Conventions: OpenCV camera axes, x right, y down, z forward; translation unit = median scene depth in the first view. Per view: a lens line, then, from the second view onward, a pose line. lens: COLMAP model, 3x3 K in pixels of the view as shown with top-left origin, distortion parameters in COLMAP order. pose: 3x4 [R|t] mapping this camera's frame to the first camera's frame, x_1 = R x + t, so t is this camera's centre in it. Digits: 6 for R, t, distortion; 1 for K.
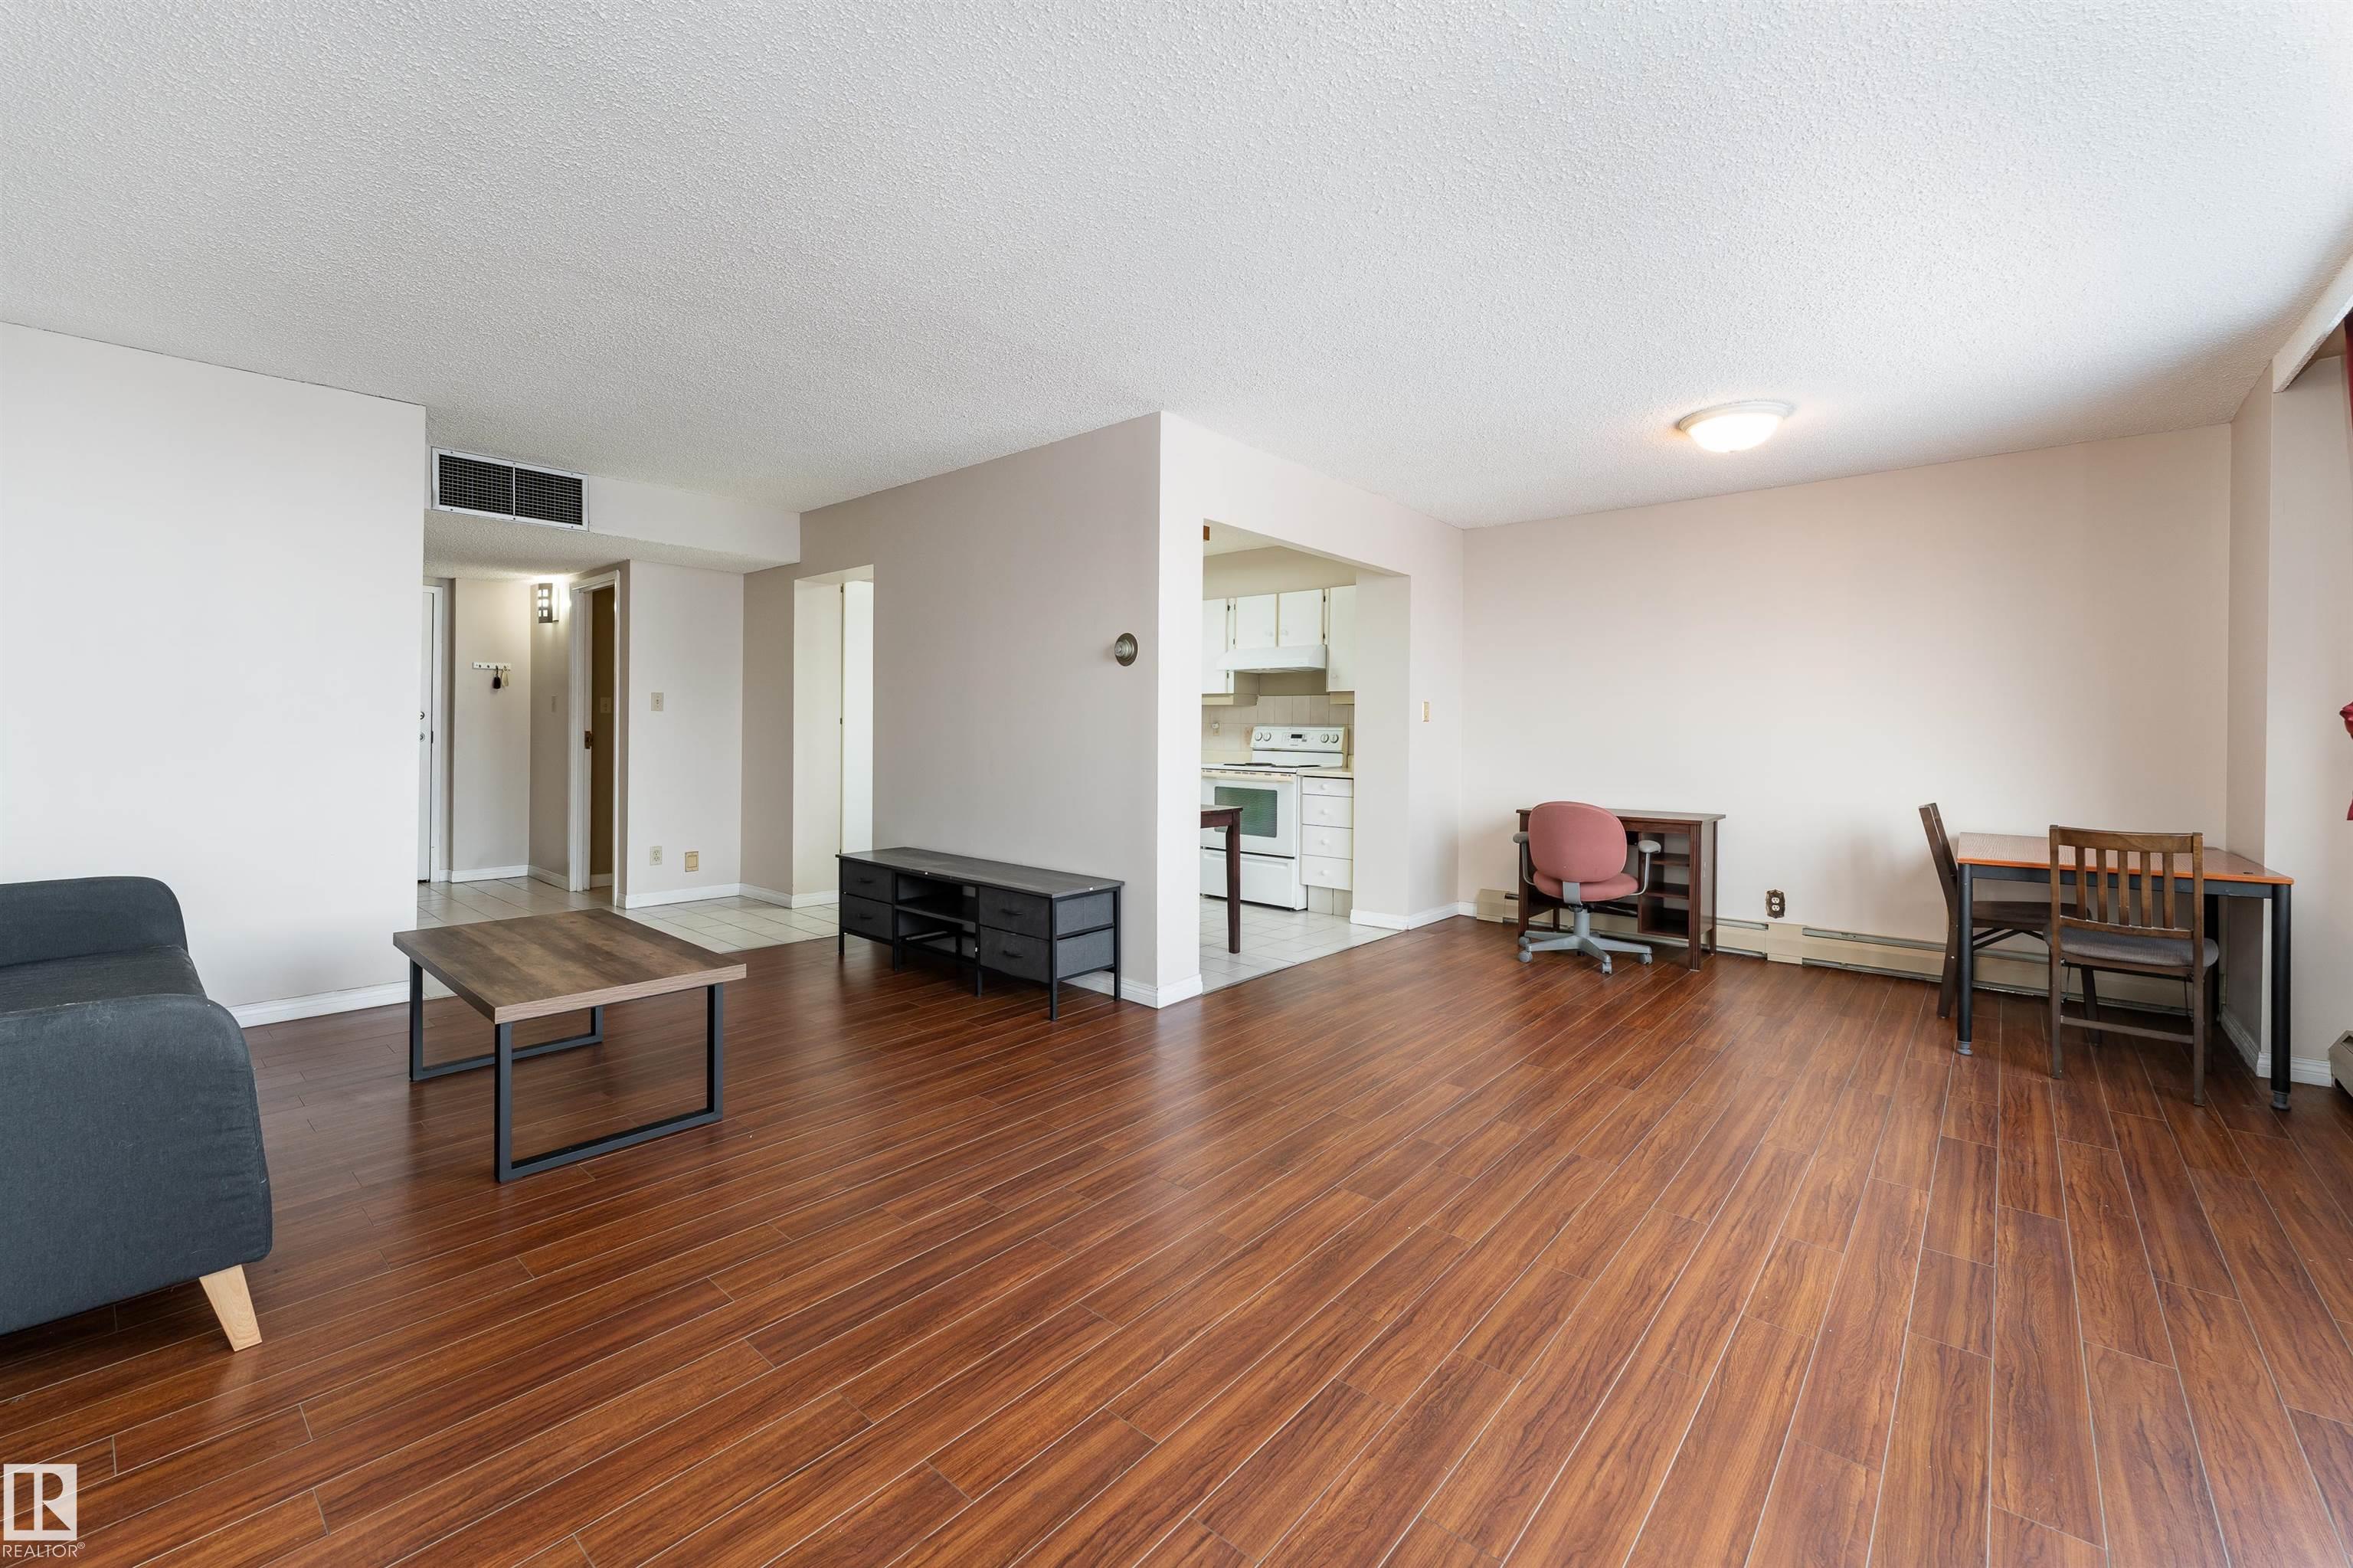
lens RADIAL K [[971.7, 0, 1183.0], [0, 971.7, 736.2], [0, 0, 1]] dist [-0.000213, -0.000066]
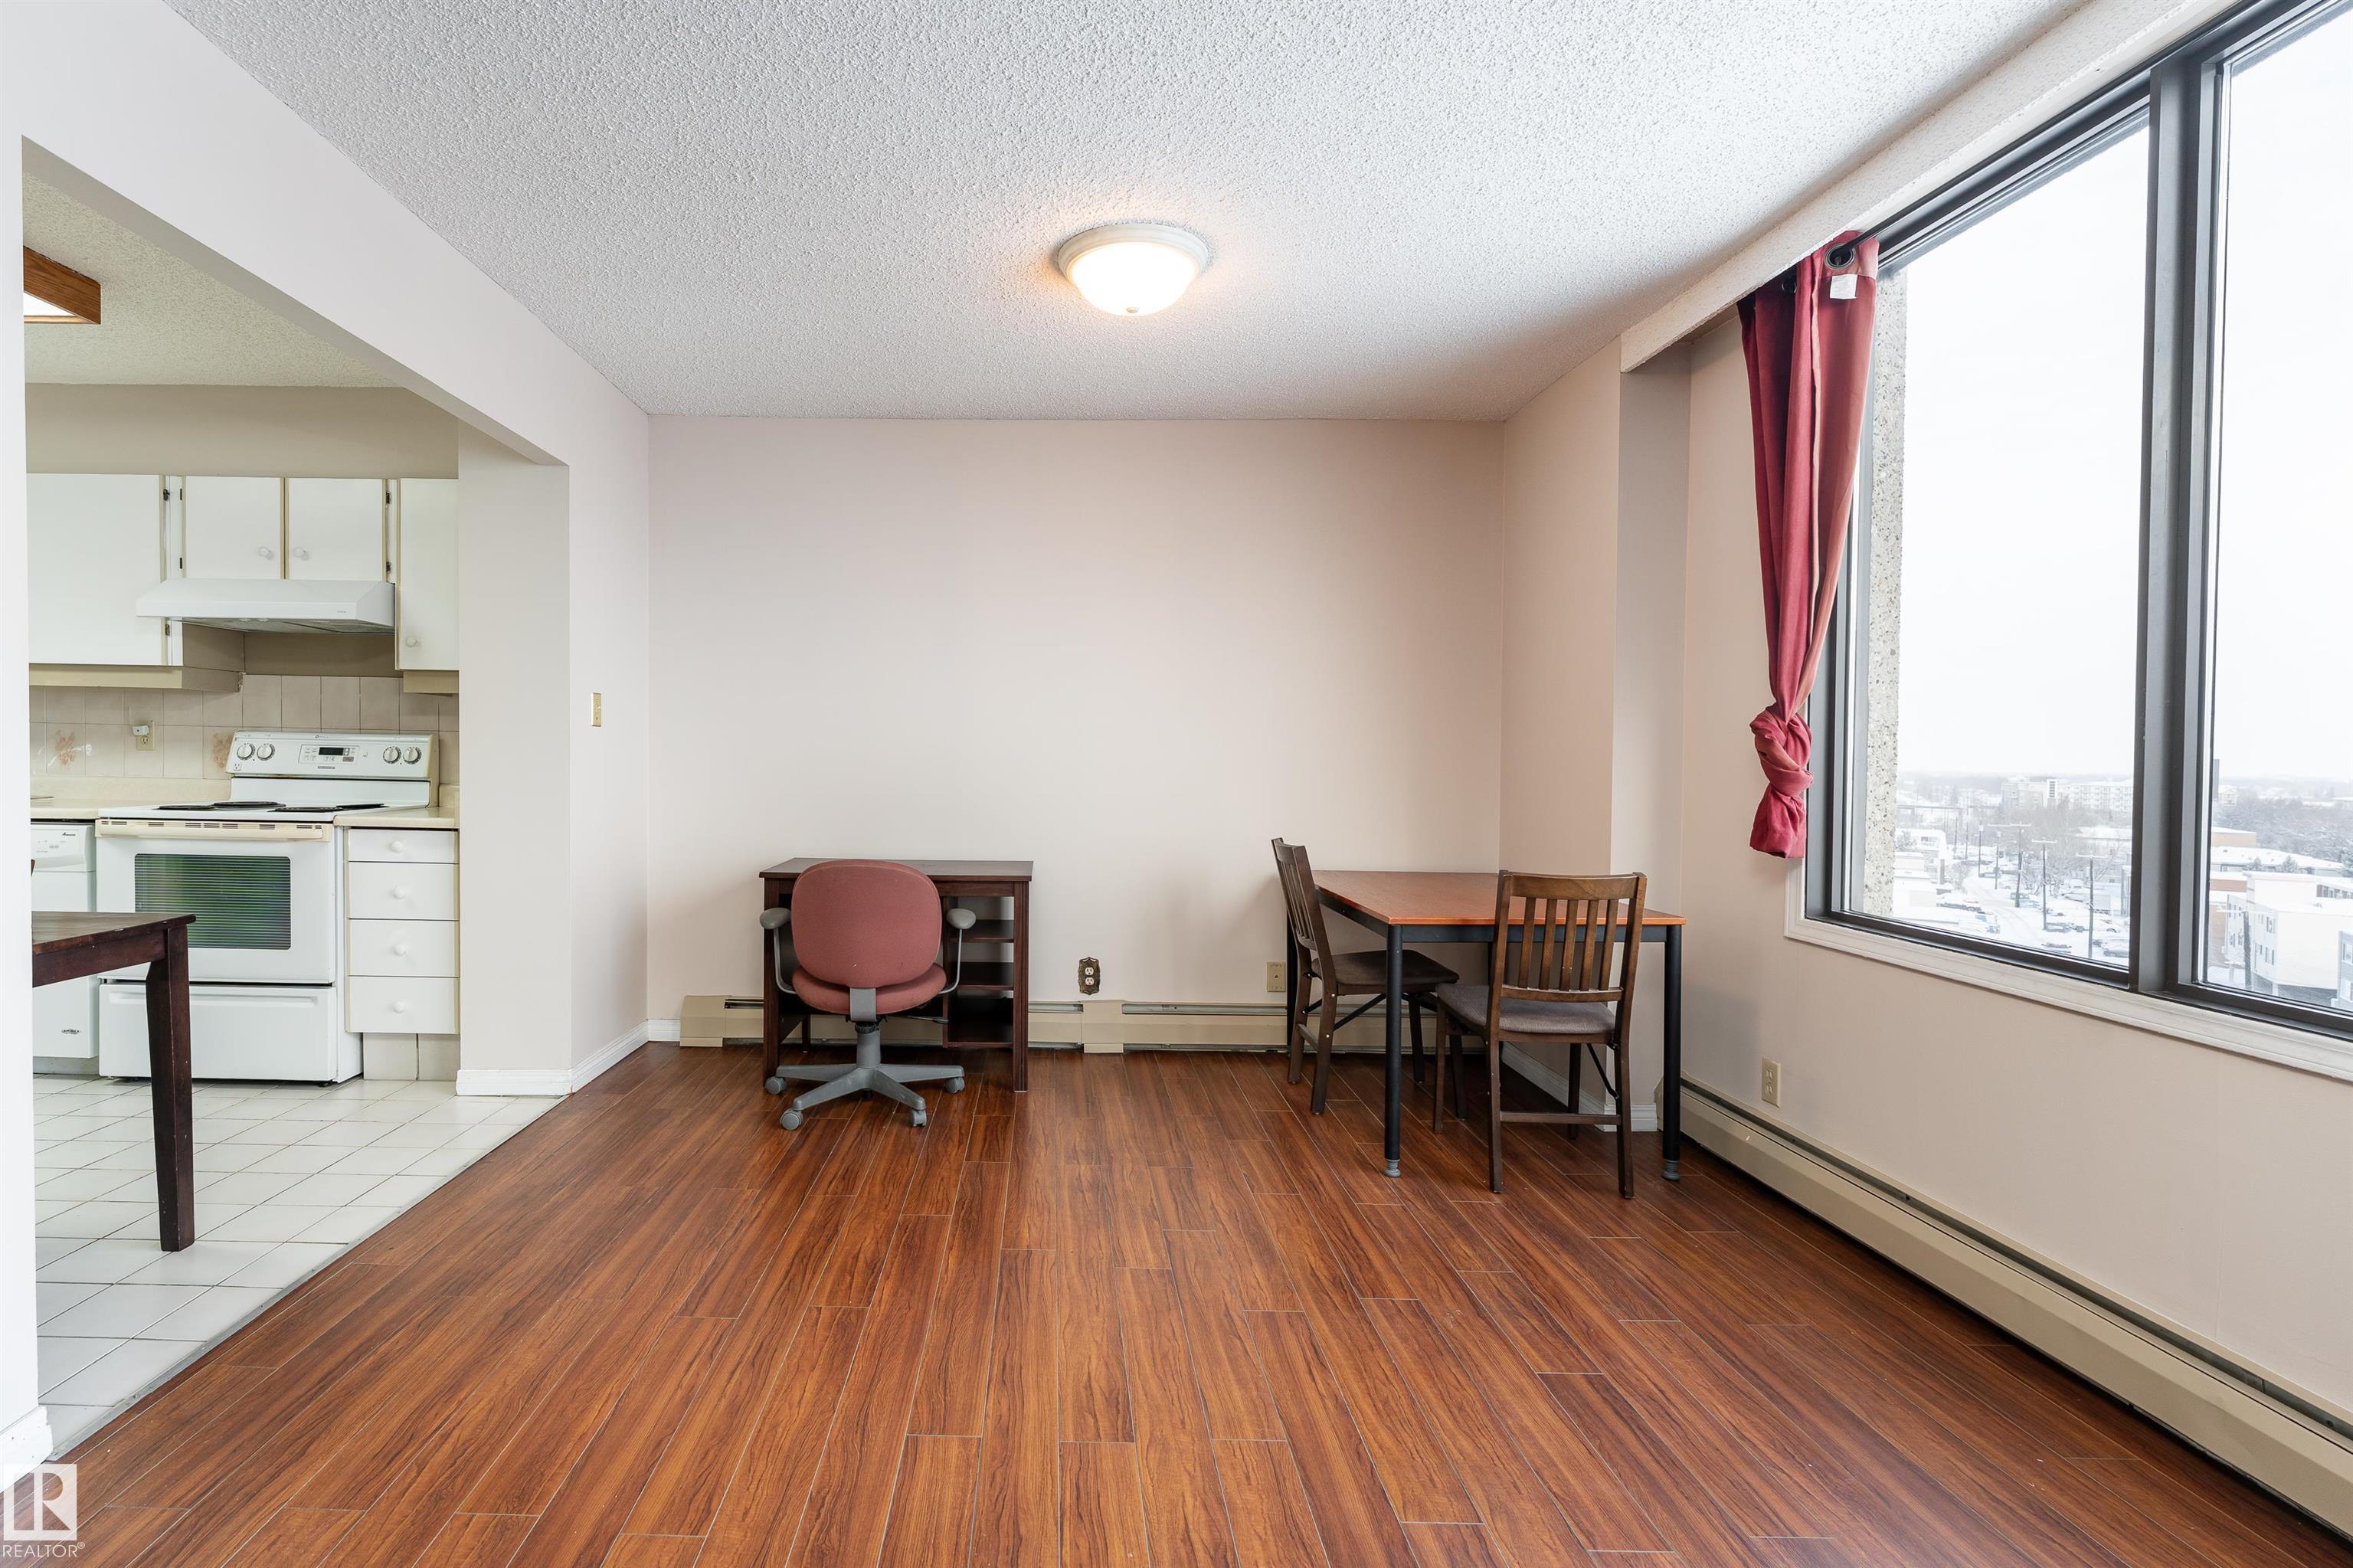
lens RADIAL K [[1097.8, 0, 1042.7], [0, 1097.8, 790.7], [0, 0, 1]] dist [0.001188, 0.000017]
pose [[0.766817, -0.019487, 0.641569, 0.038482], [-0.003492, 0.999398, 0.034529, -0.000688], [-0.641856, -0.028718, 0.766287, 0.382811]]
